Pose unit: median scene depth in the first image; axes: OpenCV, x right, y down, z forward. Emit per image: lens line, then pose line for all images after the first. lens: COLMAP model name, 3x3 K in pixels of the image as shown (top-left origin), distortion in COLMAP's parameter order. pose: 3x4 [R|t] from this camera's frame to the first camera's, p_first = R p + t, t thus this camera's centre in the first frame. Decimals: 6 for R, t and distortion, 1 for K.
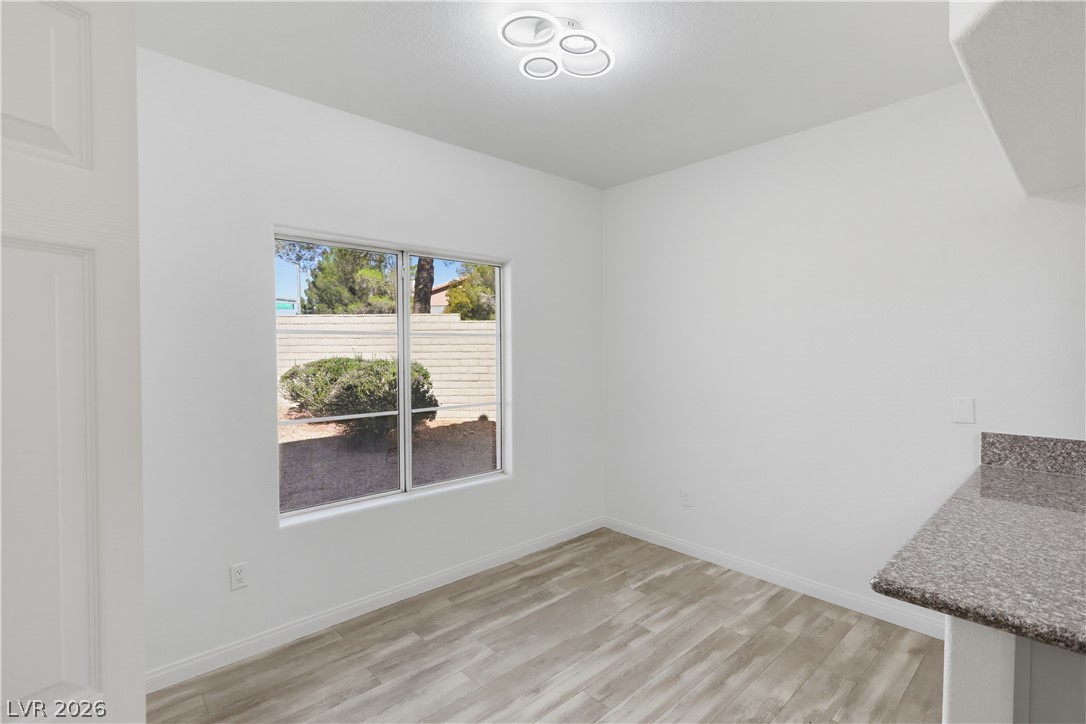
lens RADIAL K [[510.6, 0, 548.9], [0, 510.6, 364.3], [0, 0, 1]] dist [-0.004974, 0.003309]
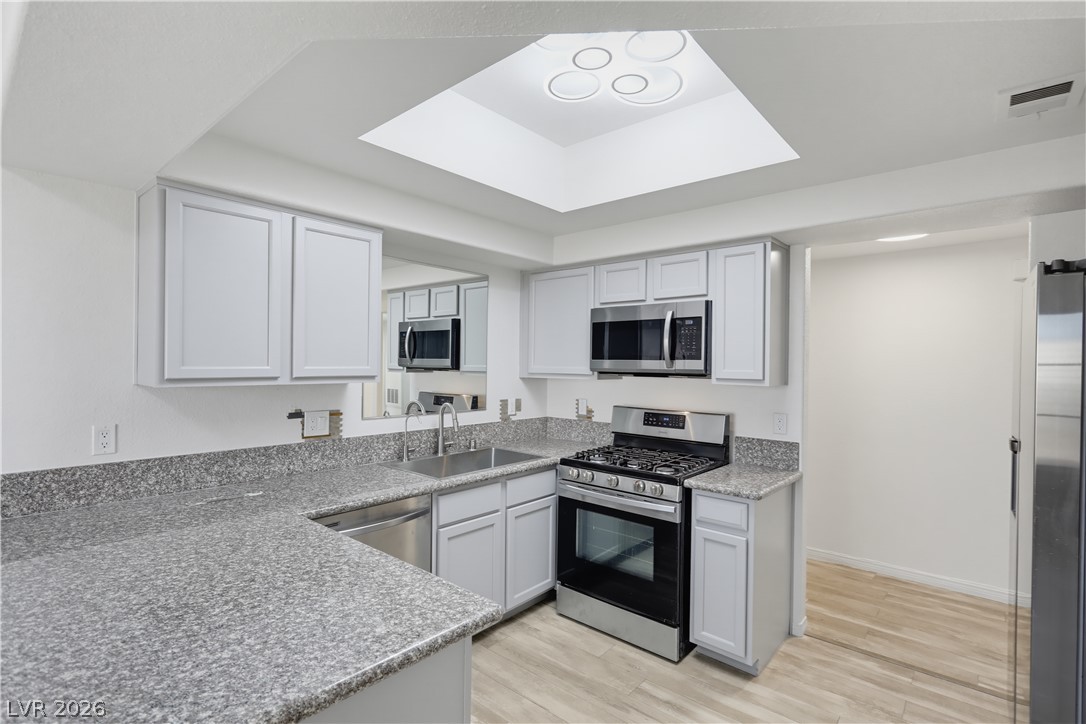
lens RADIAL K [[510.6, 0, 549.6], [0, 510.6, 364.2], [0, 0, 1]] dist [-0.004974, 0.003309]
pose [[-0.115730, 0.010589, 0.993224, 0.082004], [0.010927, 0.999896, -0.009387, -0.010553], [-0.993221, 0.009767, -0.115834, 0.269421]]
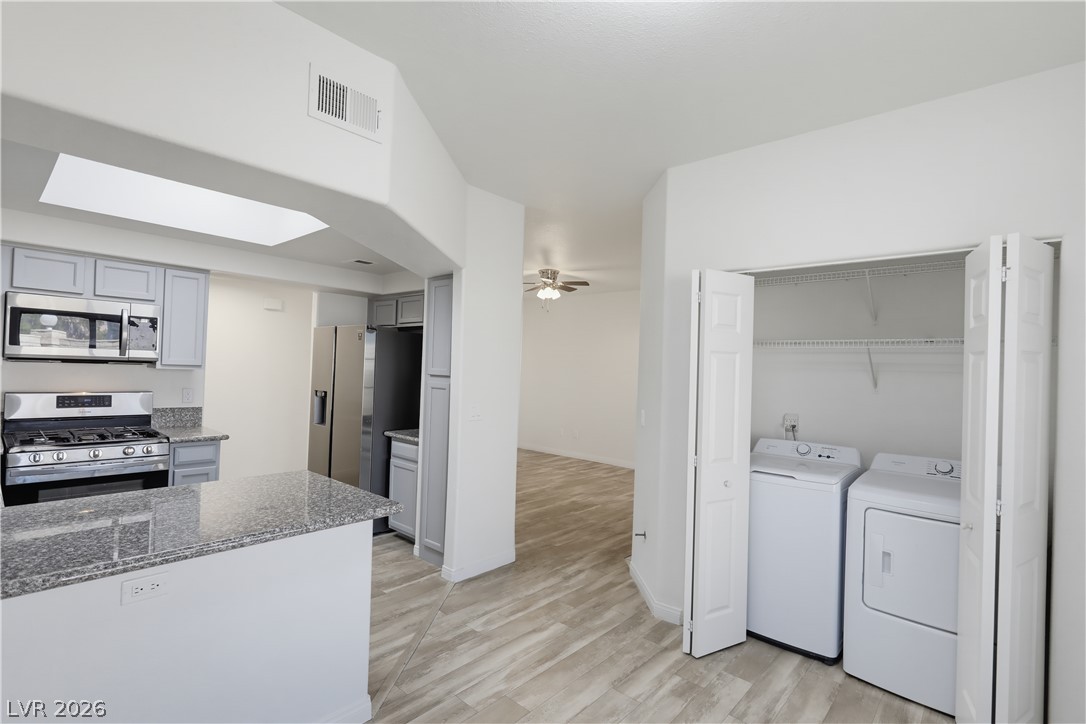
lens RADIAL K [[510.6, 0, 544.9], [0, 510.6, 362.8], [0, 0, 1]] dist [-0.004974, 0.003309]
pose [[-0.995618, -0.026106, -0.089800, 0.173819], [-0.027611, 0.999498, 0.015552, -0.049728], [0.089349, 0.017964, -0.995838, 1.515282]]
